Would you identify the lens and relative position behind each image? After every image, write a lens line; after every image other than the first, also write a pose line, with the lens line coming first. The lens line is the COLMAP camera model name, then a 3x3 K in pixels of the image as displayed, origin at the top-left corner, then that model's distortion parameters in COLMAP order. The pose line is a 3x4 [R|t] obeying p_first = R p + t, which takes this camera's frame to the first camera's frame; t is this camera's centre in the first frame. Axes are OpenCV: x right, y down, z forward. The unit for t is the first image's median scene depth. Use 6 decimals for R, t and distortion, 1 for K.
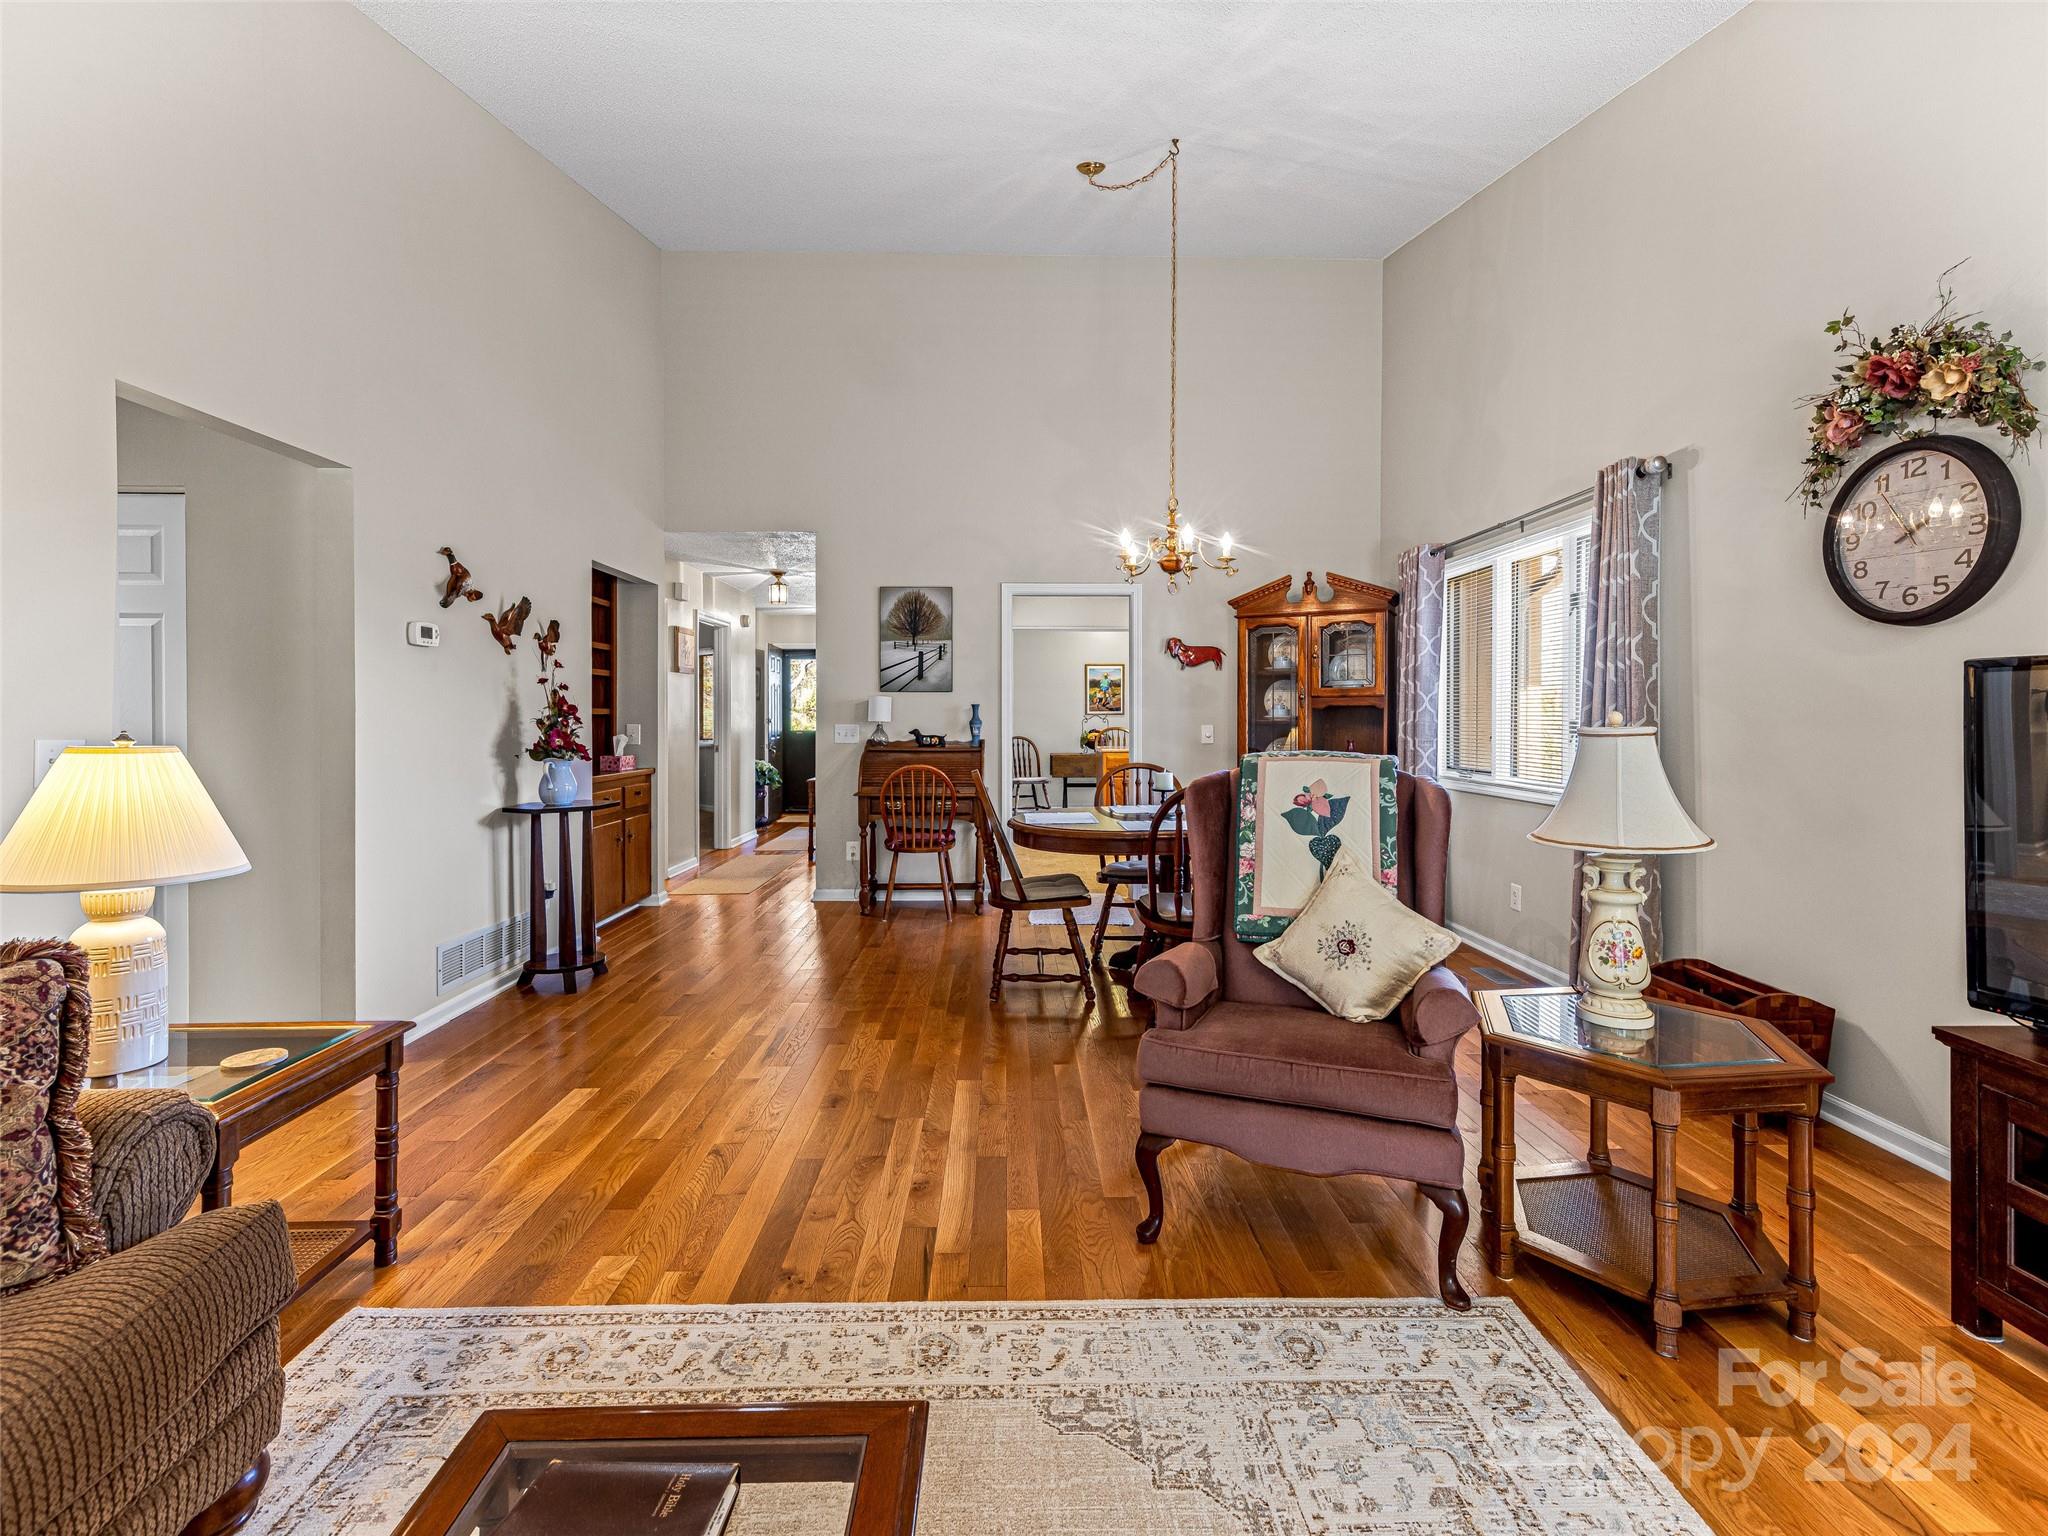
lens RADIAL K [[932.6, 0, 1030.2], [0, 932.6, 728.4], [0, 0, 1]] dist [0.004916, -0.000705]
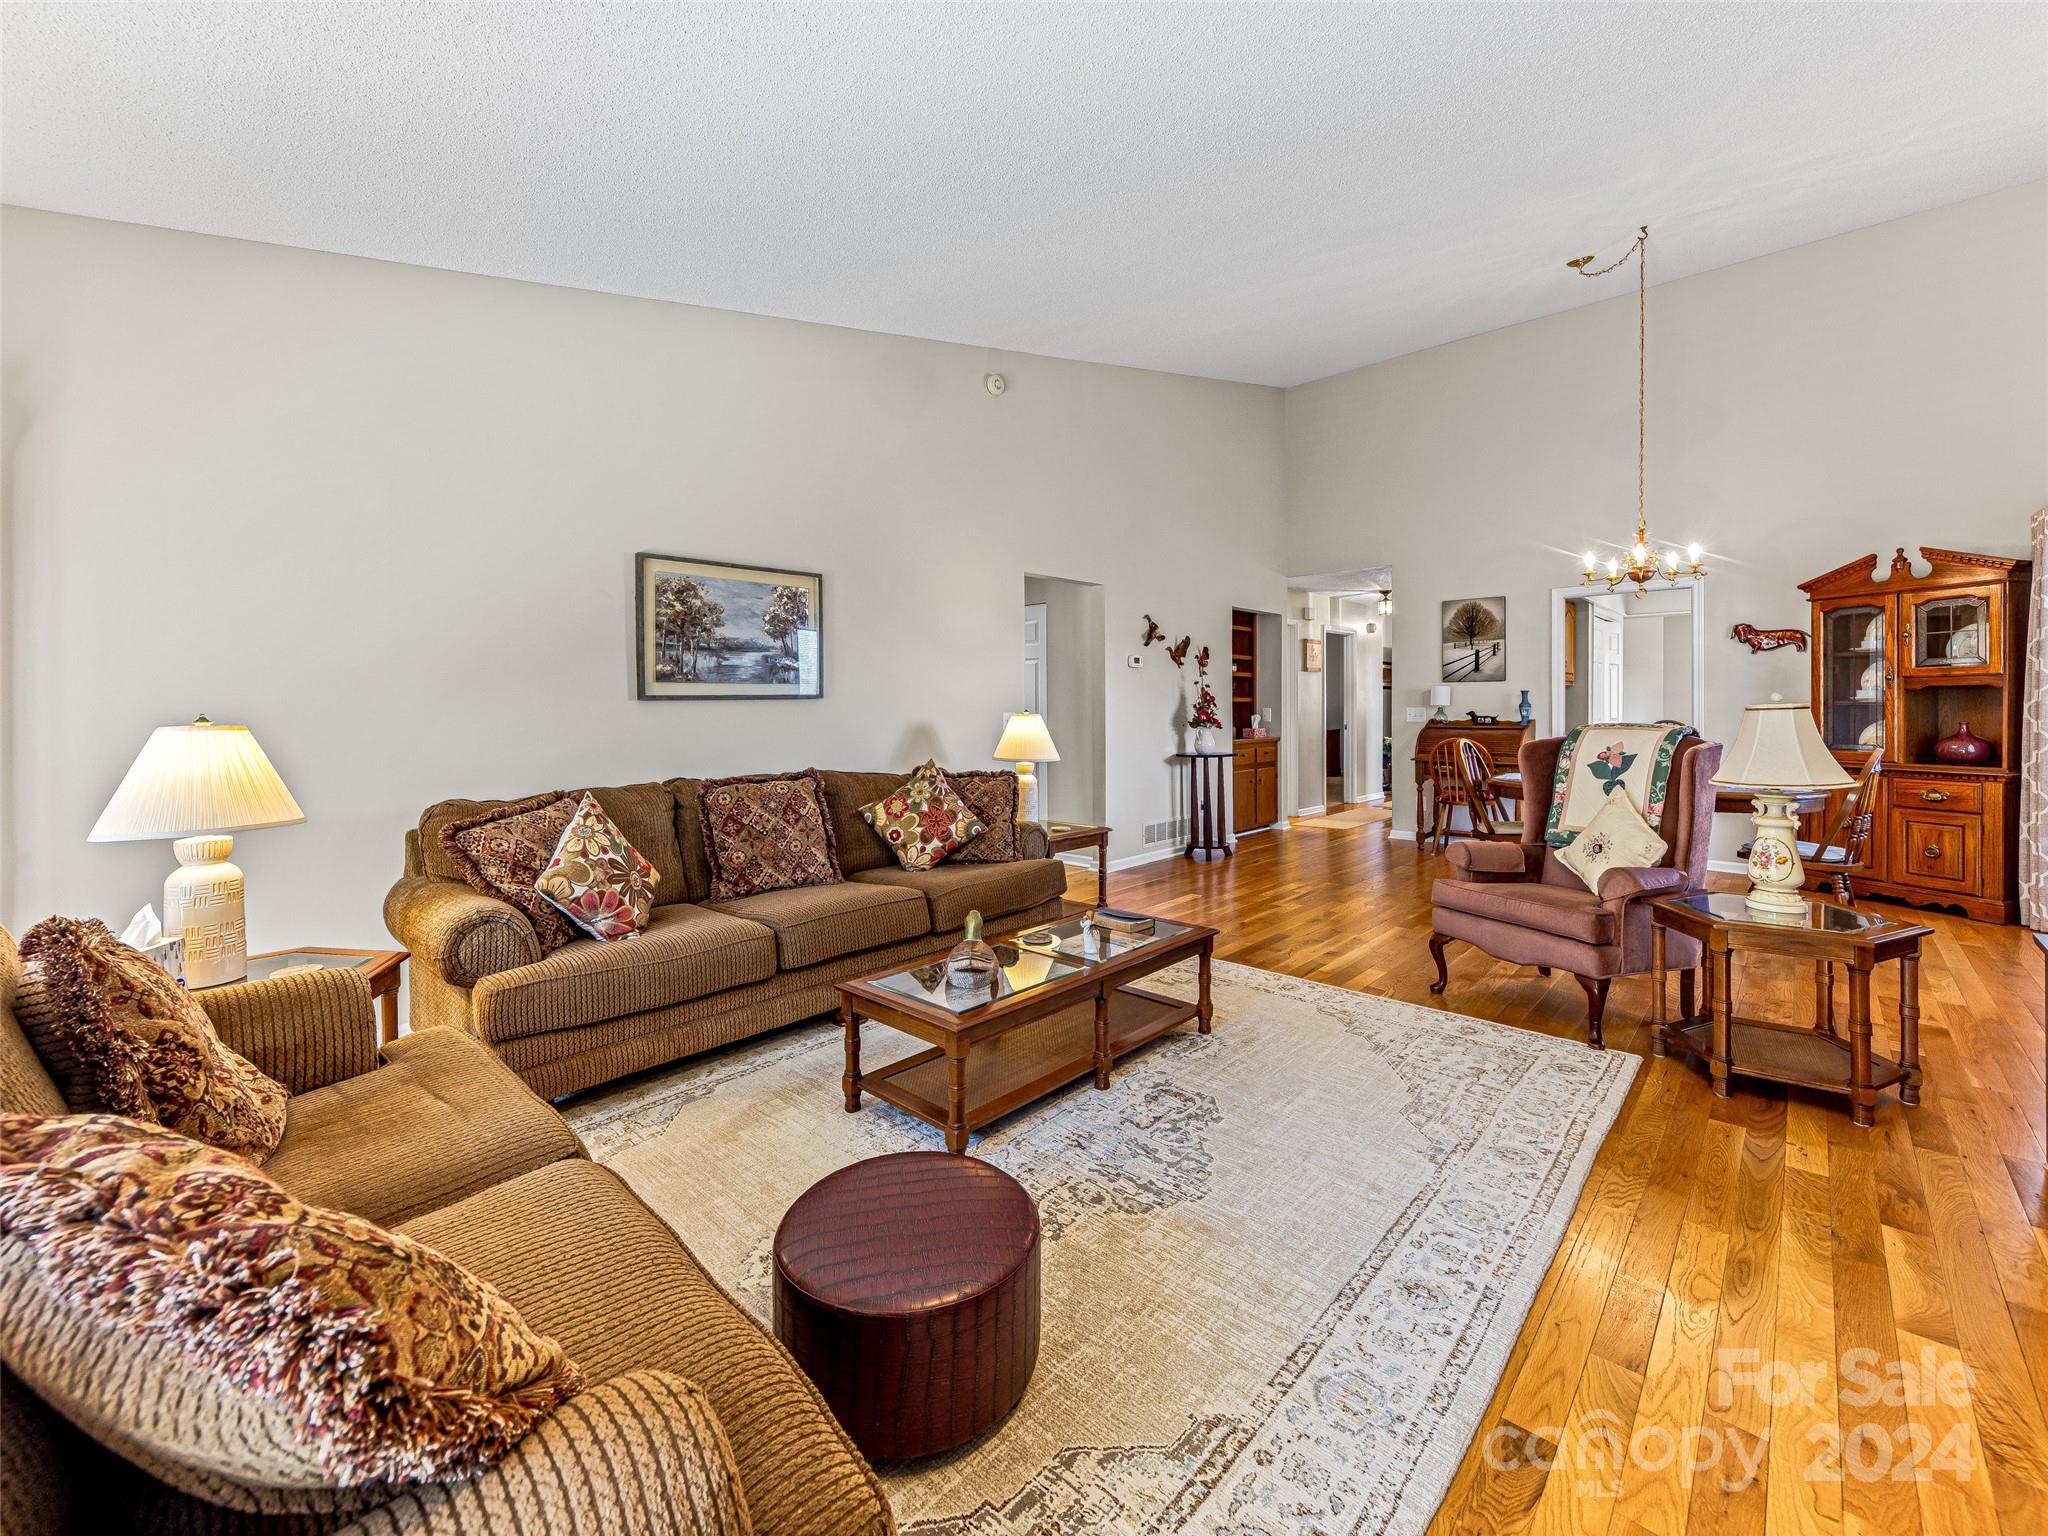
lens RADIAL K [[801.4, 0, 1022.1], [0, 801.4, 710.9], [0, 0, 1]] dist [-0.009196, -0.000391]
pose [[0.716145, -0.000718, -0.697951, 0.221738], [-0.001401, 0.999996, -0.002466, 0.004753], [0.697950, 0.002744, 0.716141, -0.231298]]
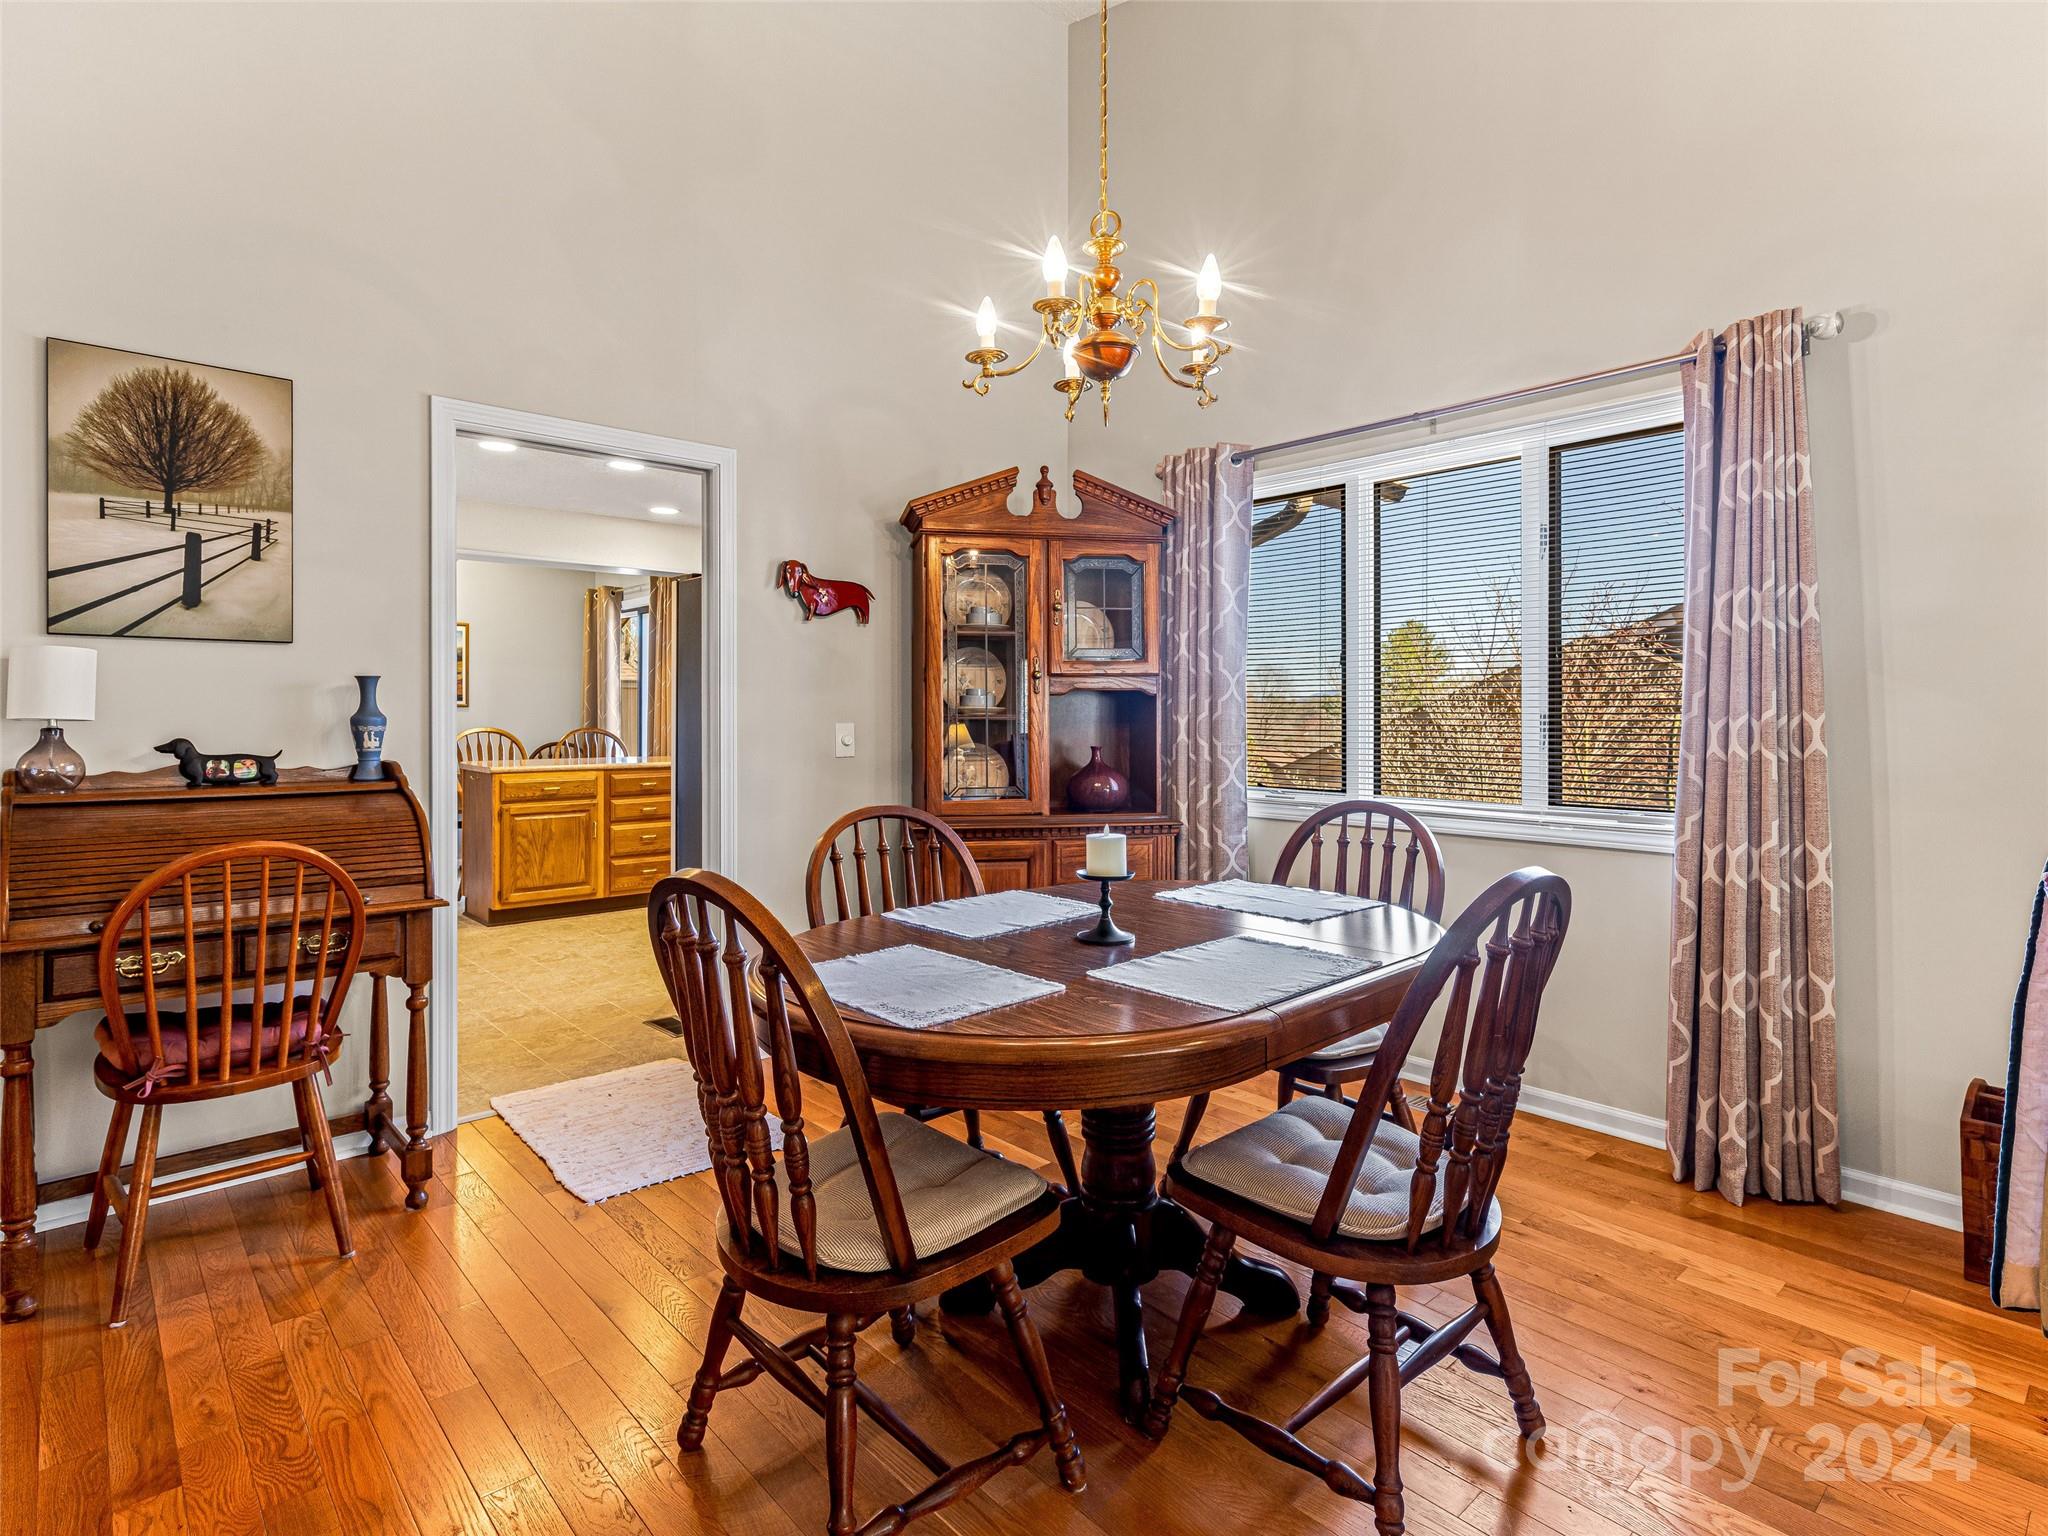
lens RADIAL K [[1044.1, 0, 983.5], [0, 1044.1, 721.3], [0, 0, 1]] dist [0.006139, -0.001202]
pose [[0.749452, -0.005191, 0.662039, -0.178625], [0.009863, 0.999946, -0.003324, -0.001969], [-0.661986, 0.009021, 0.749462, 0.530910]]
